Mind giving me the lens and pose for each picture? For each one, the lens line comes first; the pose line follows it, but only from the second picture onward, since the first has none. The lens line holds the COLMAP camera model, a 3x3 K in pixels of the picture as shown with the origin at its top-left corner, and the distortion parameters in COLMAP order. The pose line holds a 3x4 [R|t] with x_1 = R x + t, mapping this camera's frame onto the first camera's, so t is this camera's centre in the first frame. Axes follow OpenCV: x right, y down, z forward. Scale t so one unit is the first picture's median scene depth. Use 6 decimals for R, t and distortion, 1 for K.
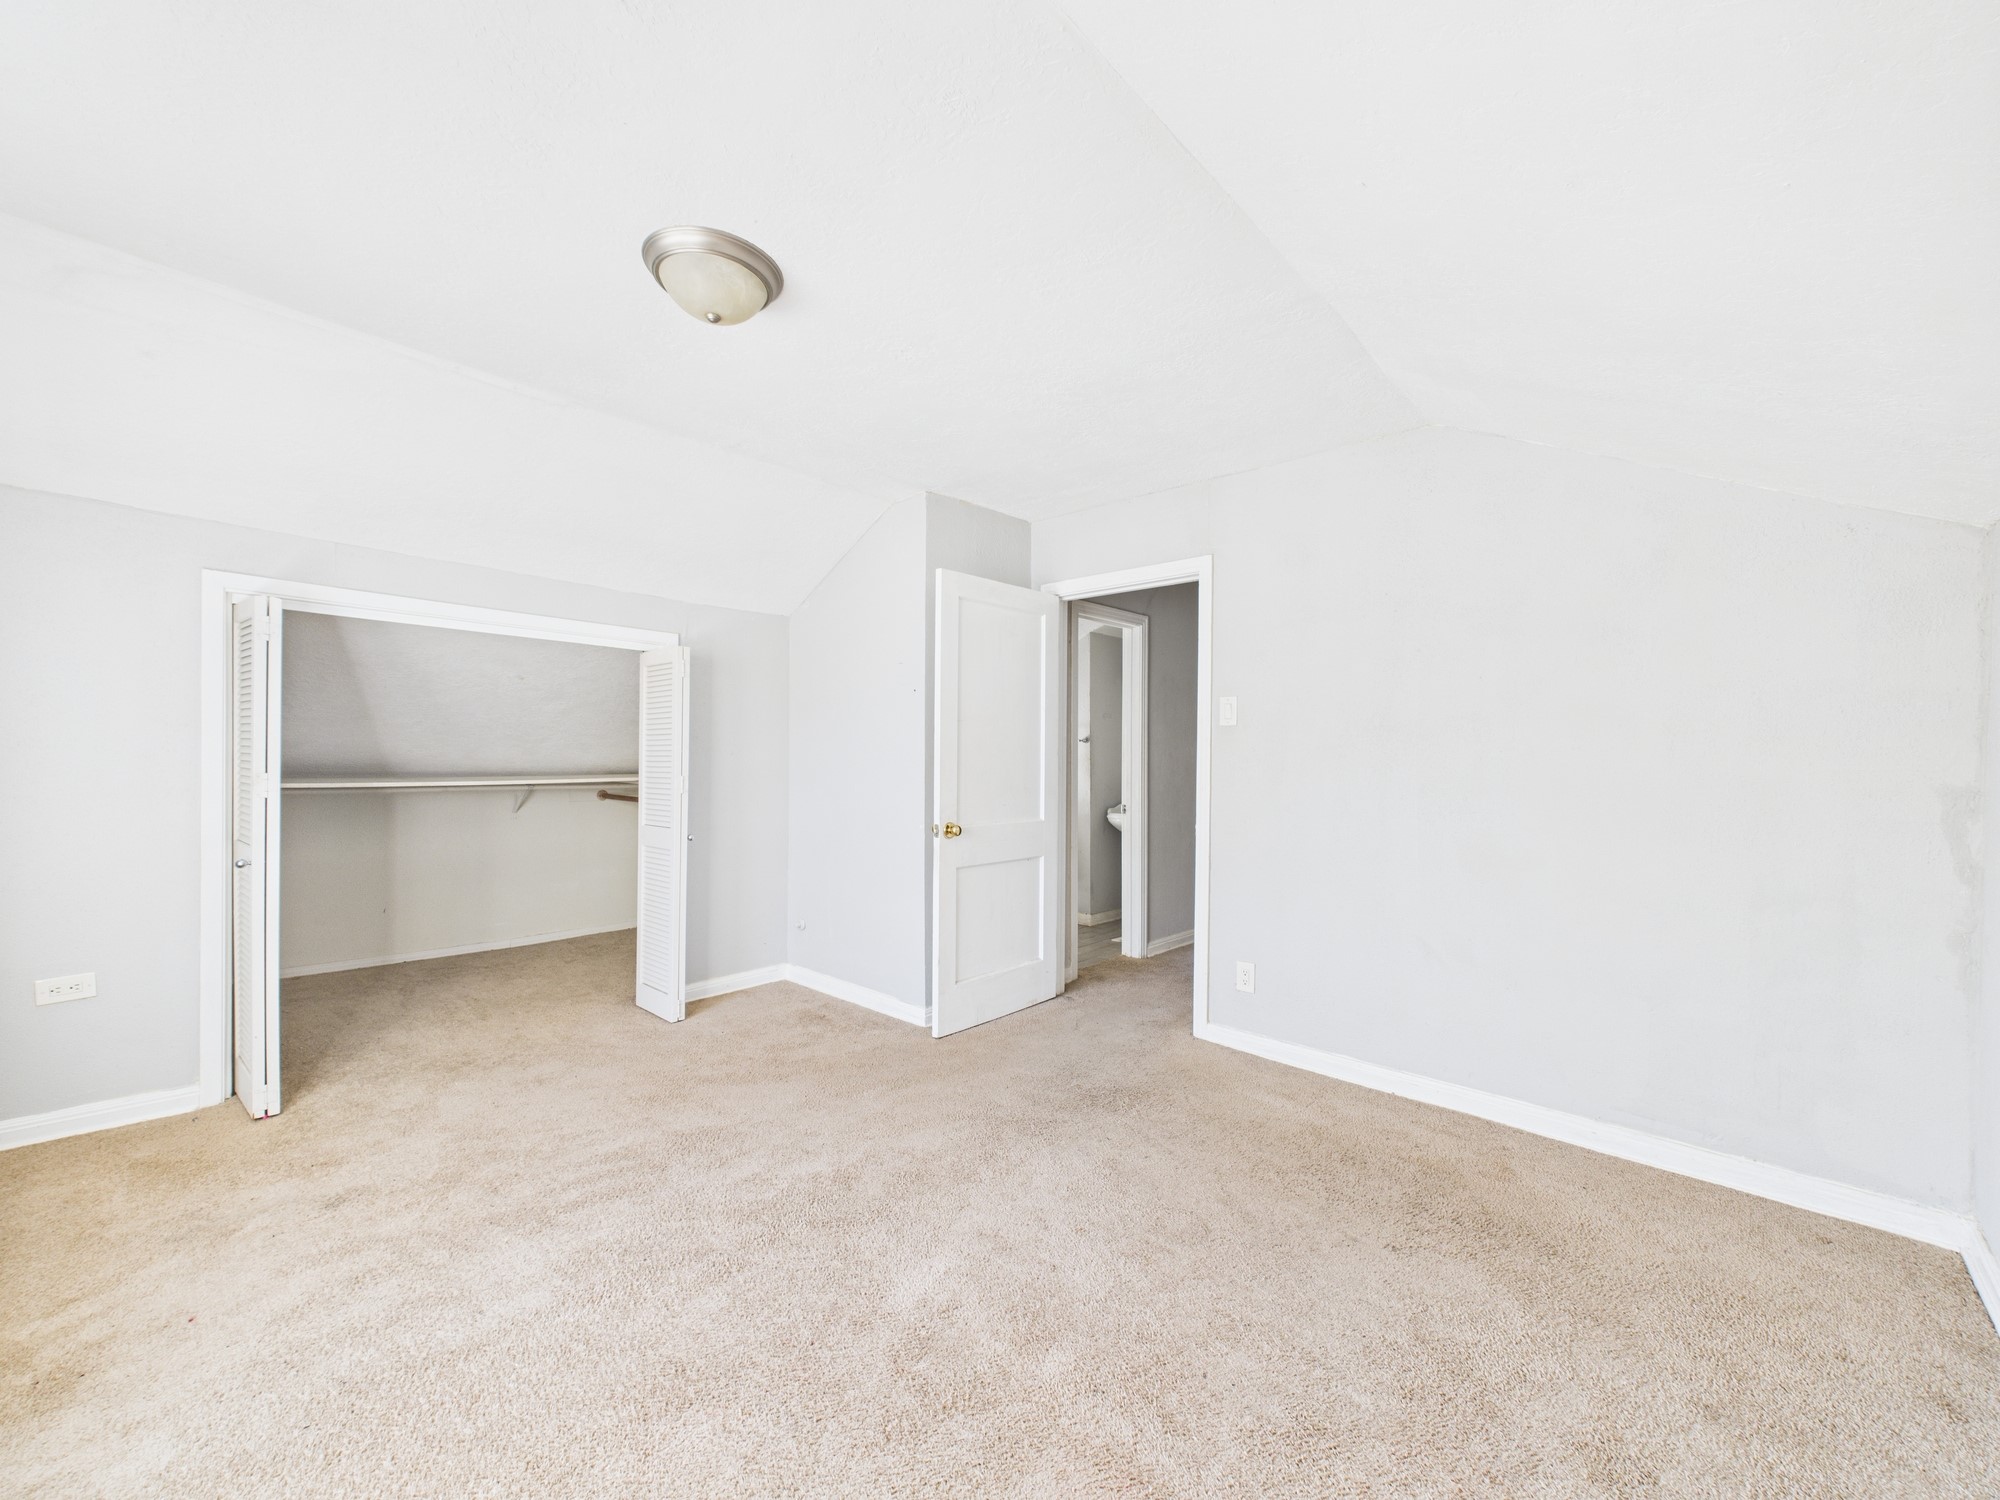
lens RADIAL K [[799.0, 0, 997.7], [0, 799.0, 755.7], [0, 0, 1]] dist [0.002533, -0.000674]
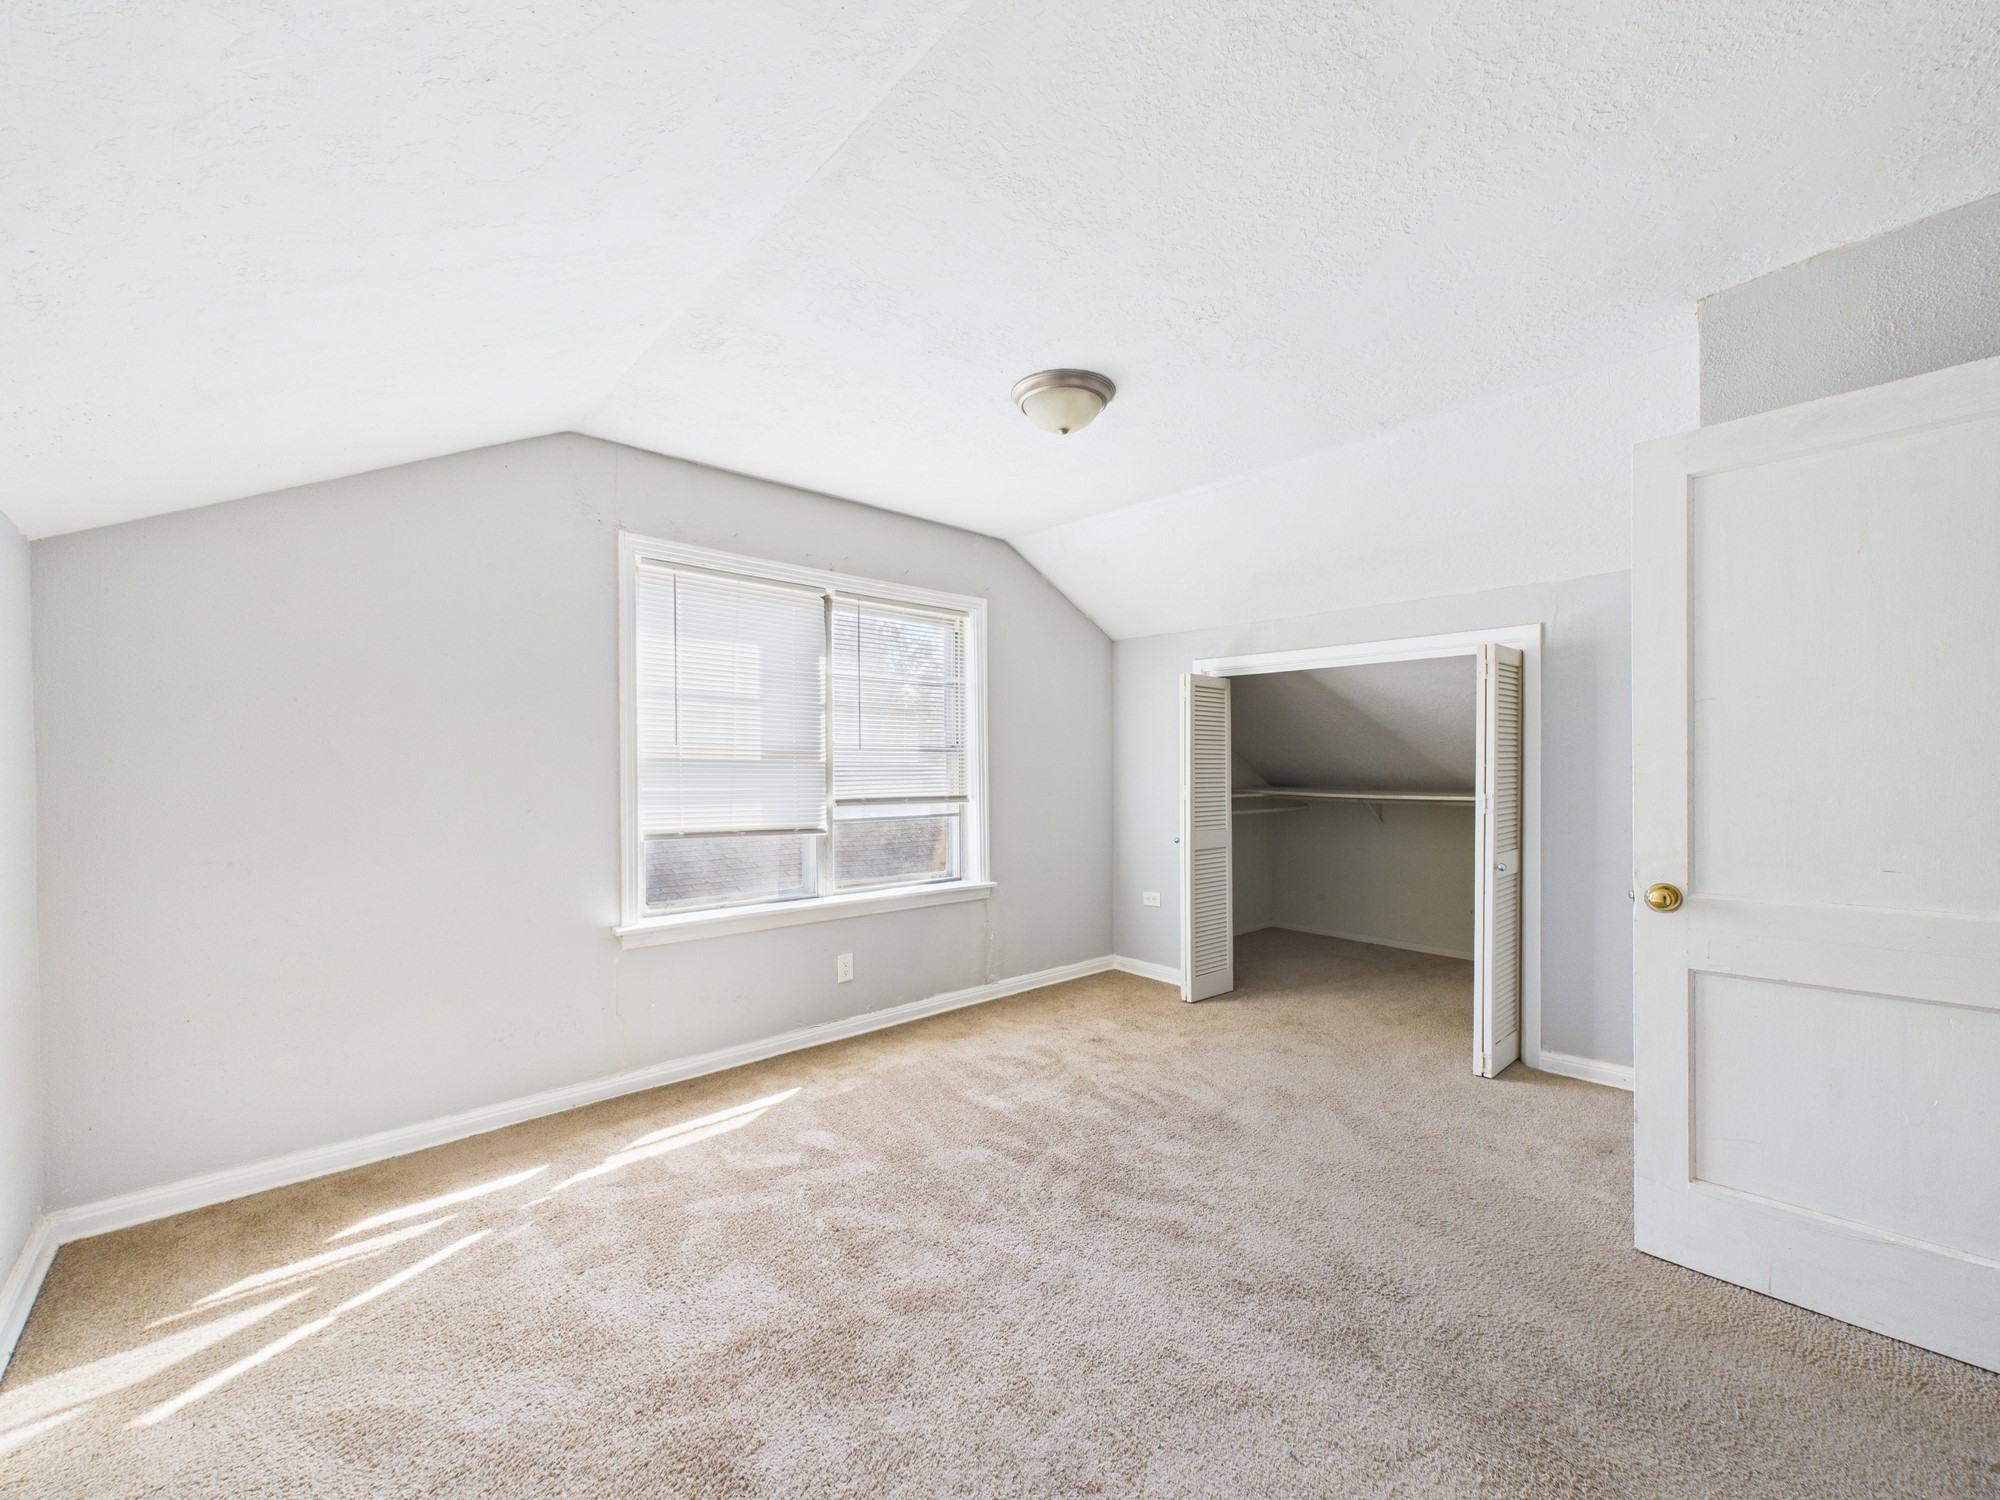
lens RADIAL K [[799.0, 0, 999.1], [0, 799.0, 763.6], [0, 0, 1]] dist [0.002533, -0.000674]
pose [[-0.064391, -0.019716, -0.997730, 0.744355], [0.002052, 0.999800, -0.019889, 0.011479], [0.997923, -0.003328, -0.064338, 0.780868]]
